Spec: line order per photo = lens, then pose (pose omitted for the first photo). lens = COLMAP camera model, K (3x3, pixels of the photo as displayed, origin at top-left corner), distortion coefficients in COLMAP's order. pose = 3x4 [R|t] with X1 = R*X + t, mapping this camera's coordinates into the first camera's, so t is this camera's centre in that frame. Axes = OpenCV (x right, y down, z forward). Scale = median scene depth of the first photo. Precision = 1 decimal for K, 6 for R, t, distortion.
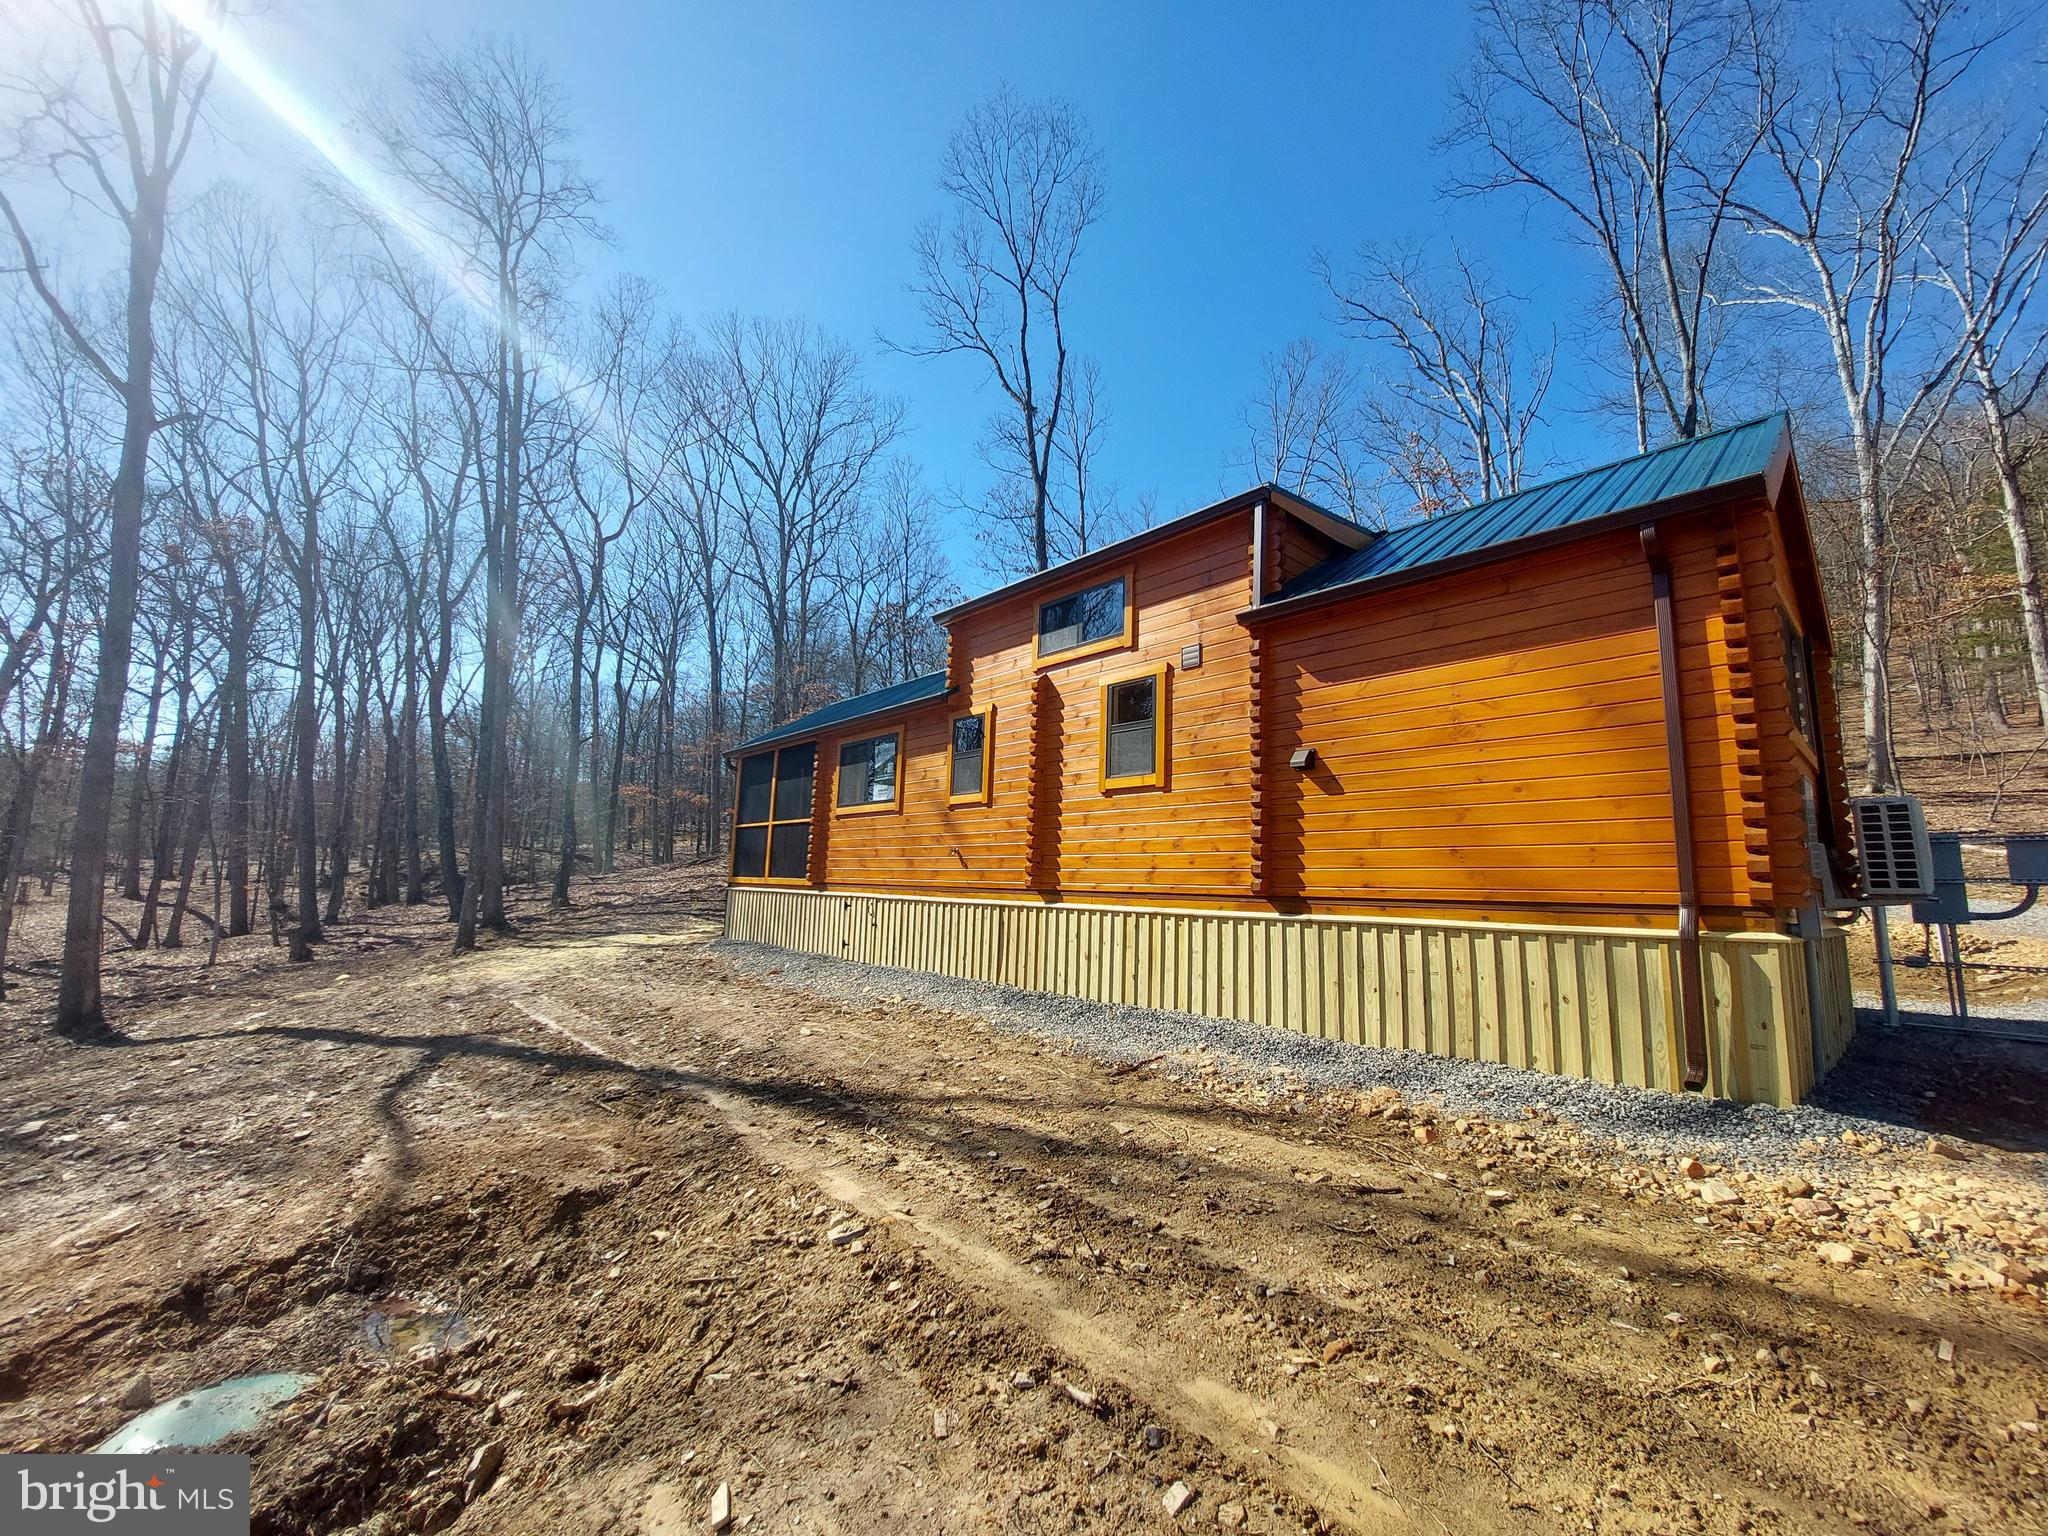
lens RADIAL K [[815.0, 0, 1018.8], [0, 815.0, 773.4], [0, 0, 1]] dist [-0.016820, 0.000843]
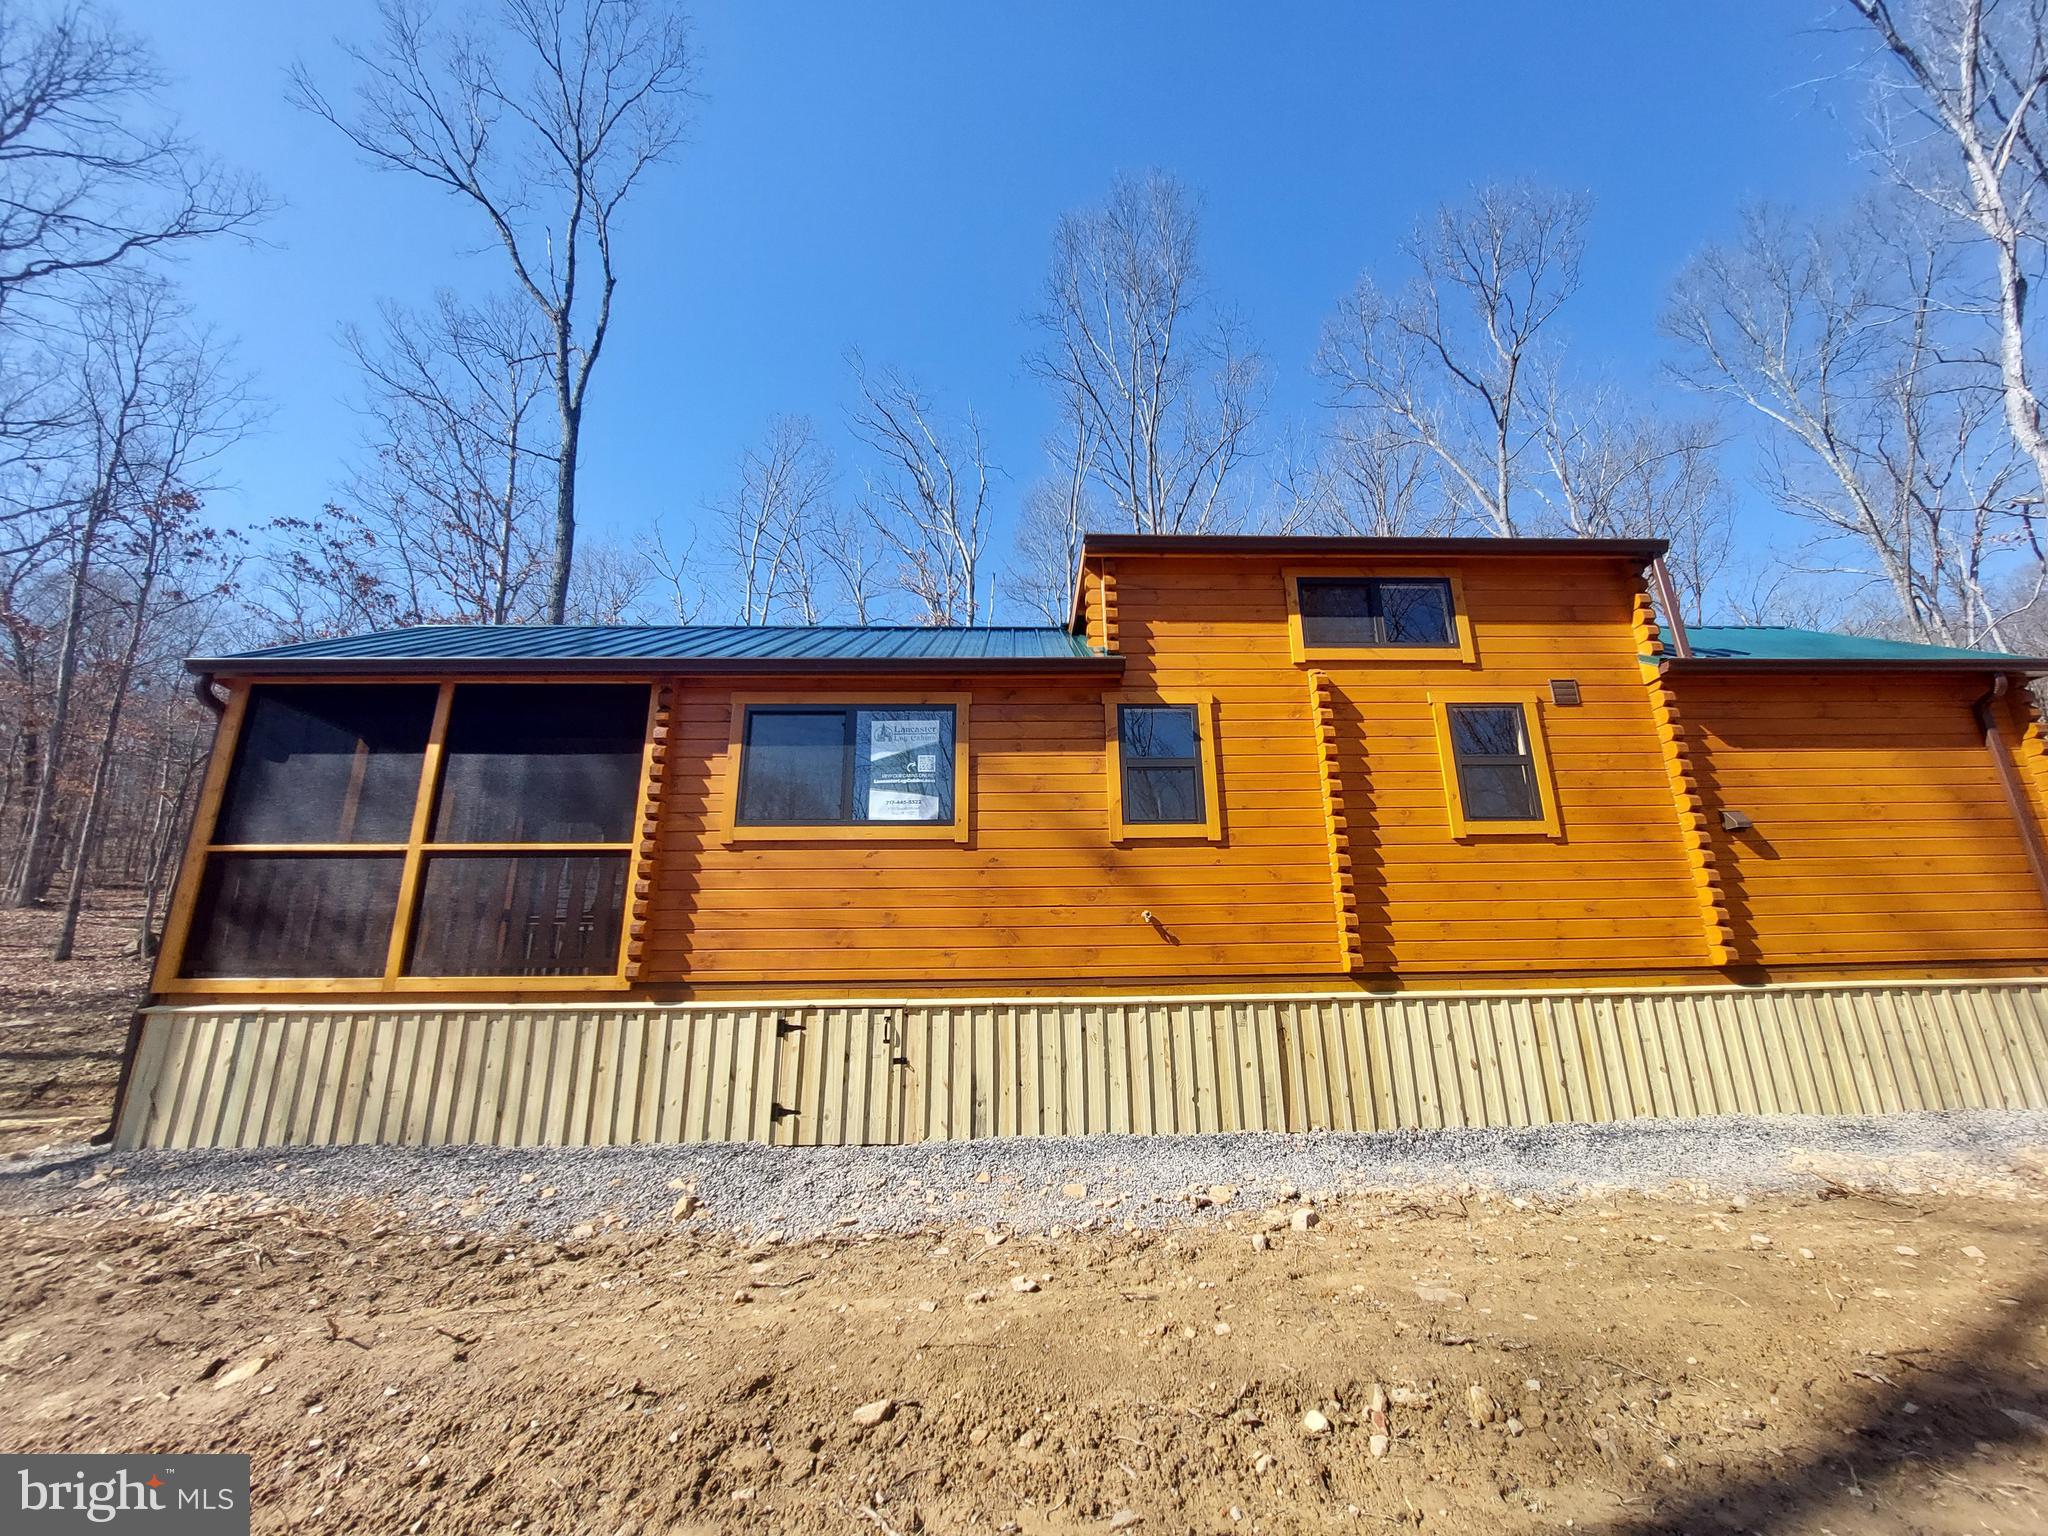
lens RADIAL K [[795.5, 0, 1068.9], [0, 795.5, 768.3], [0, 0, 1]] dist [-0.011783, 0.000086]
pose [[0.633600, 0.159489, 0.757043, -0.613115], [-0.075115, 0.986579, -0.144979, 0.081532], [-0.770005, 0.034993, 0.637077, 0.703428]]
